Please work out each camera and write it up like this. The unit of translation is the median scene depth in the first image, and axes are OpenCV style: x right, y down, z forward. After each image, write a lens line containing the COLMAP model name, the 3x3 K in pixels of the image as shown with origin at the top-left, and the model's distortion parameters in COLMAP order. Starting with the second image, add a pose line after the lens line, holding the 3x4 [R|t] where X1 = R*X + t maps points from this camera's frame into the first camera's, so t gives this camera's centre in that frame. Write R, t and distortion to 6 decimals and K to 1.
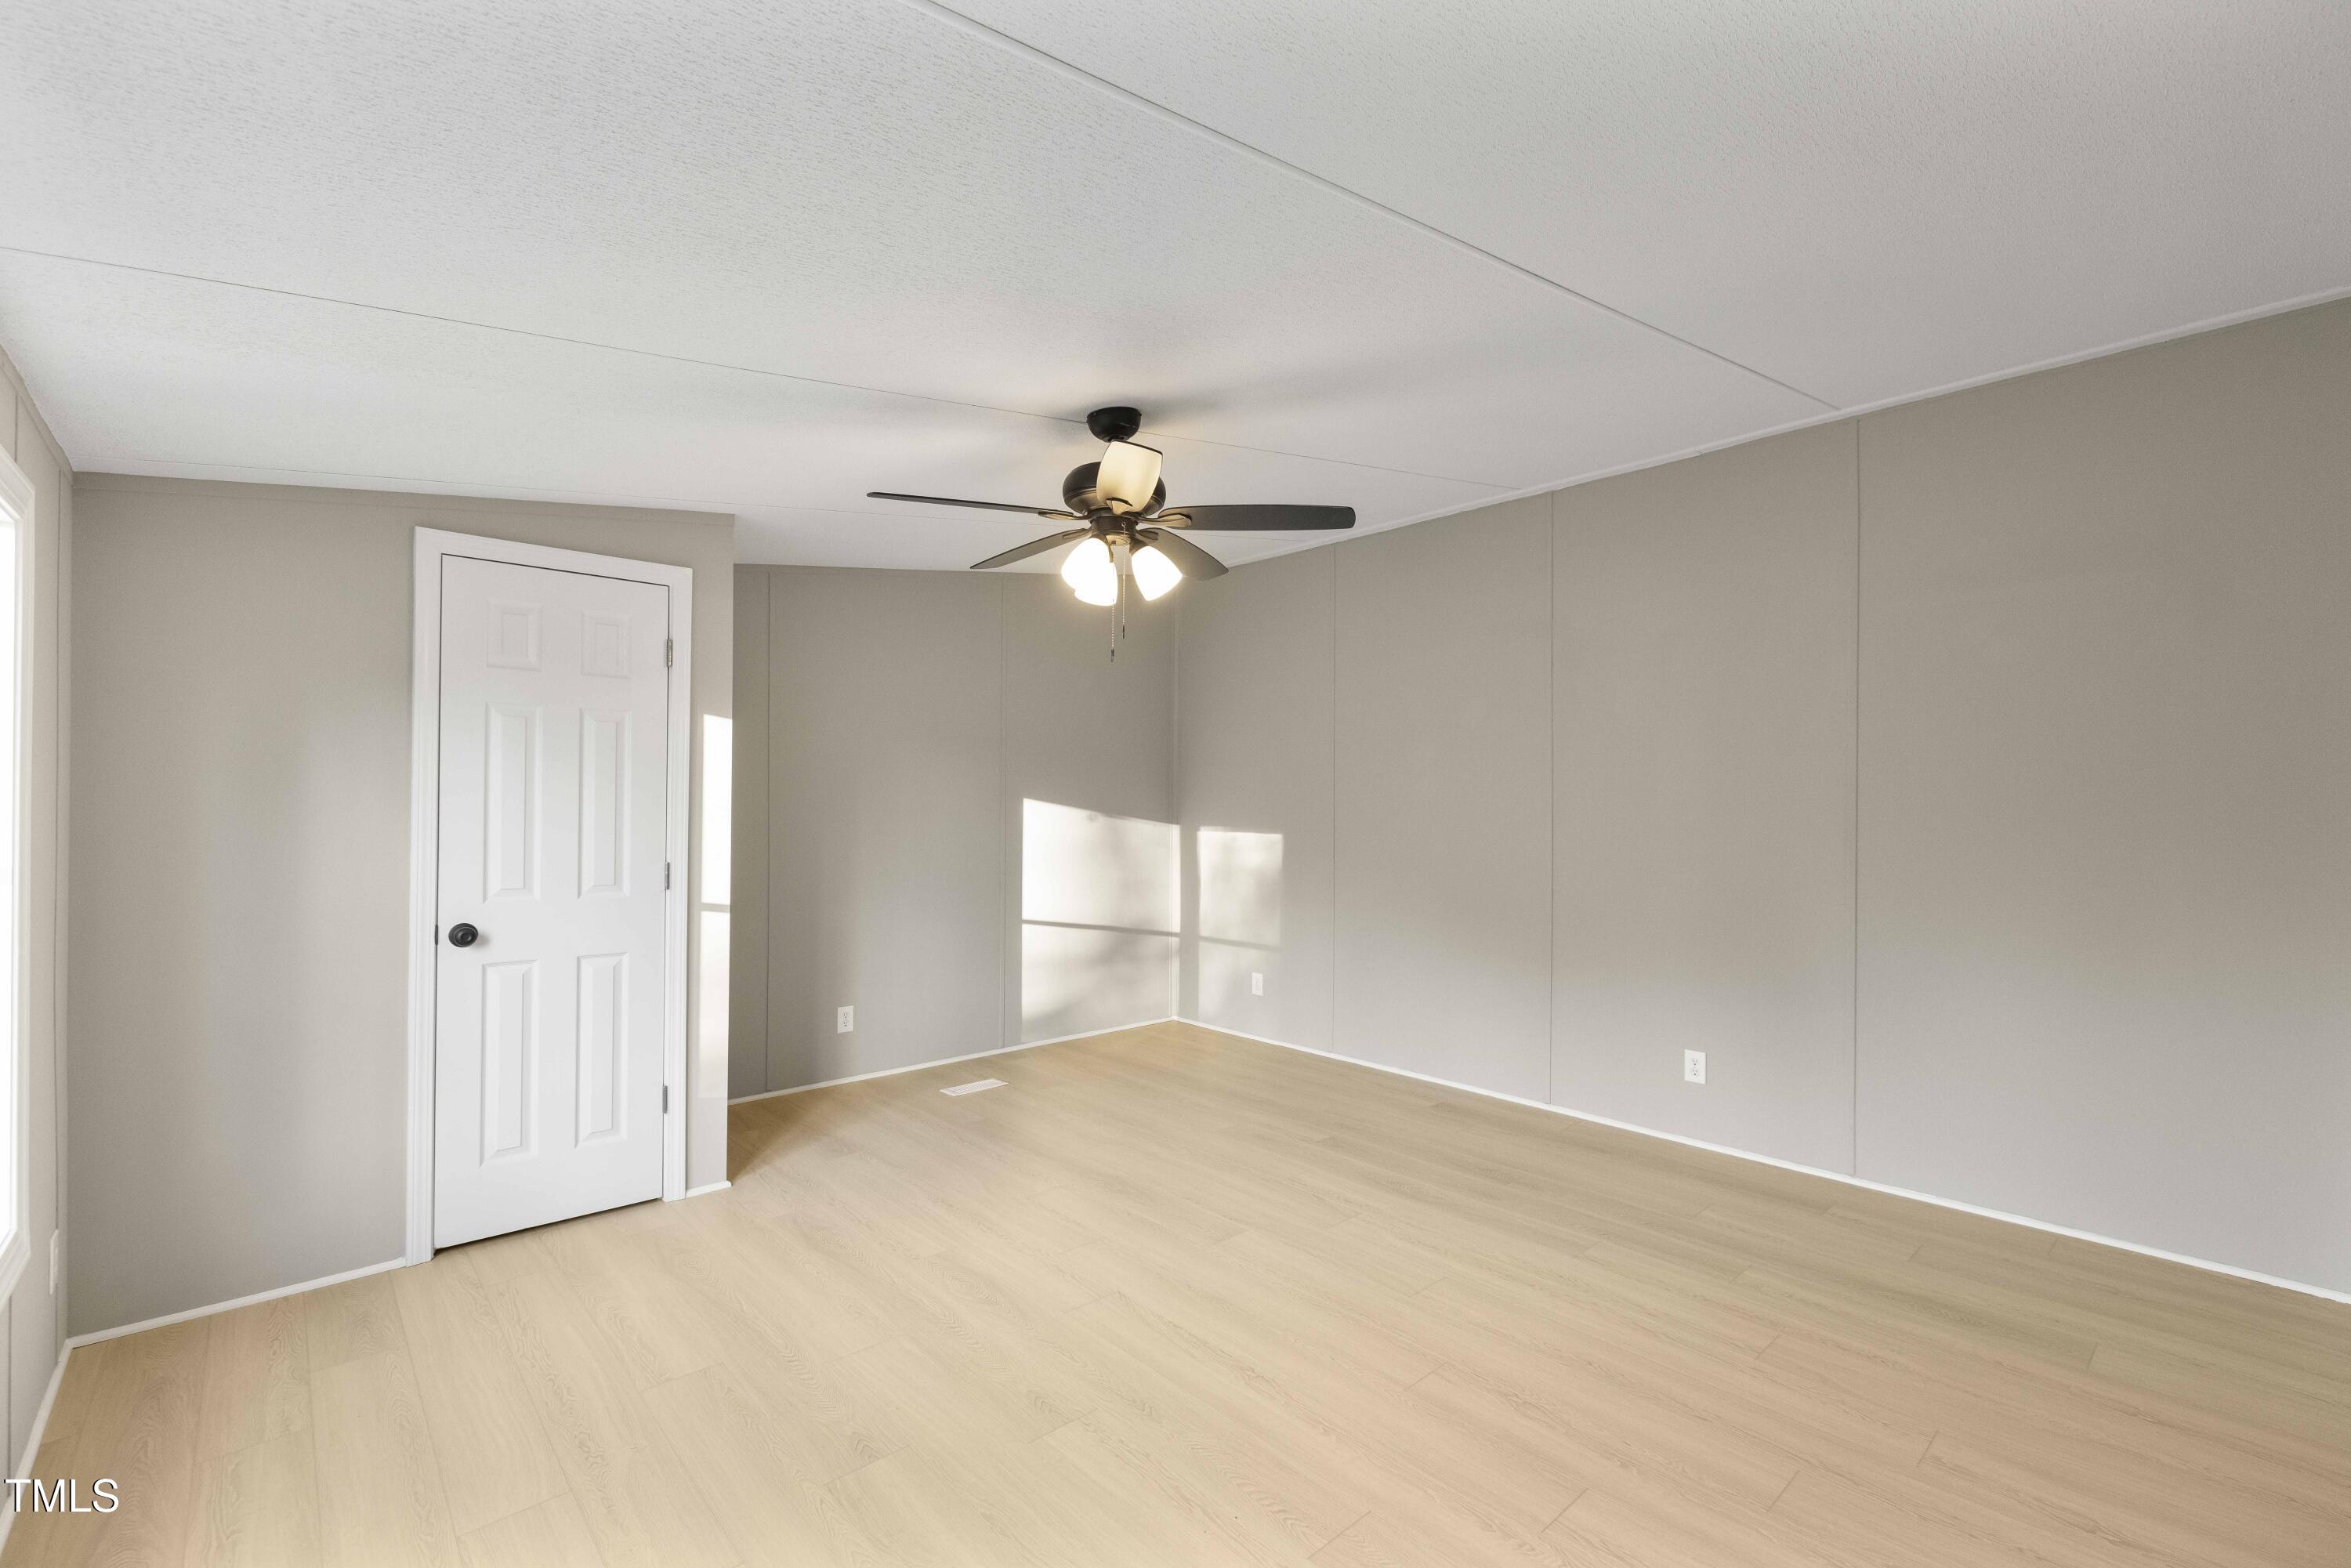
lens RADIAL K [[1002.1, 0, 1176.5], [0, 1002.1, 804.1], [0, 0, 1]] dist [0.000612, 0.000048]
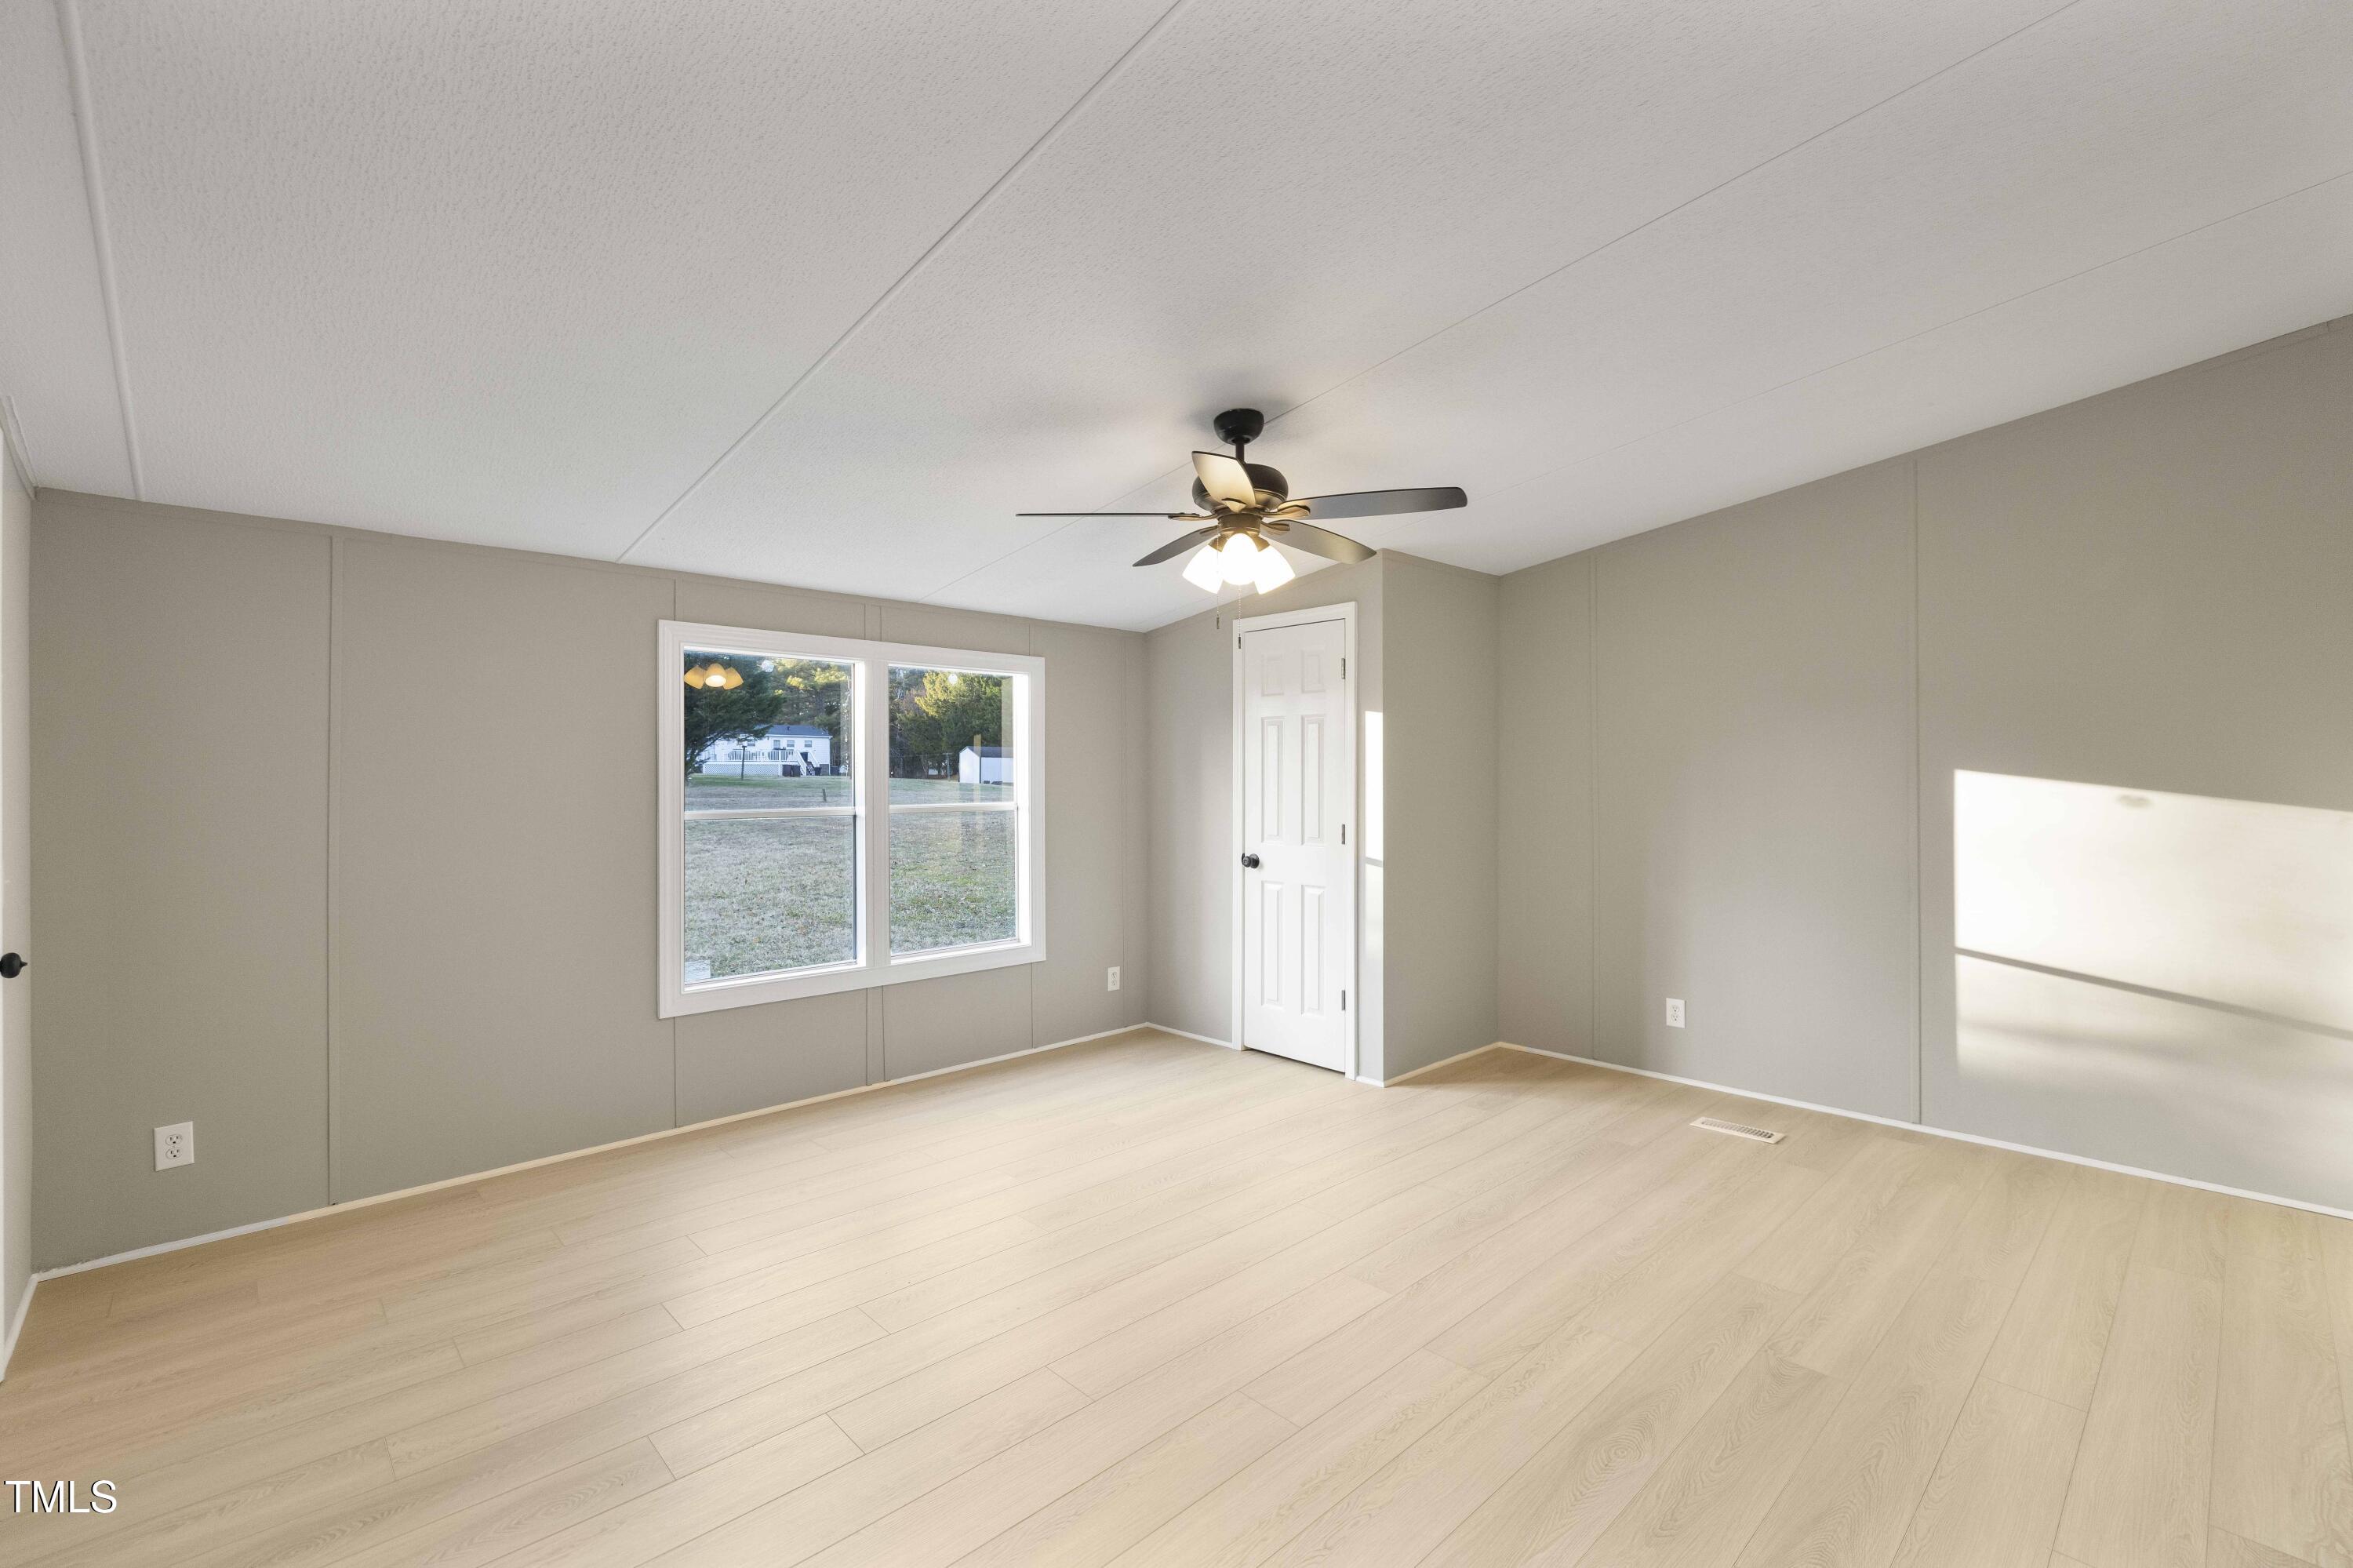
lens RADIAL K [[1003.0, 0, 1176.9], [0, 1003.0, 773.7], [0, 0, 1]] dist [0.000612, 0.000048]
pose [[0.031326, -0.011468, -0.999443, 0.718310], [0.003406, 0.999930, -0.011367, 0.004774], [0.999503, -0.003048, 0.031363, 0.636763]]
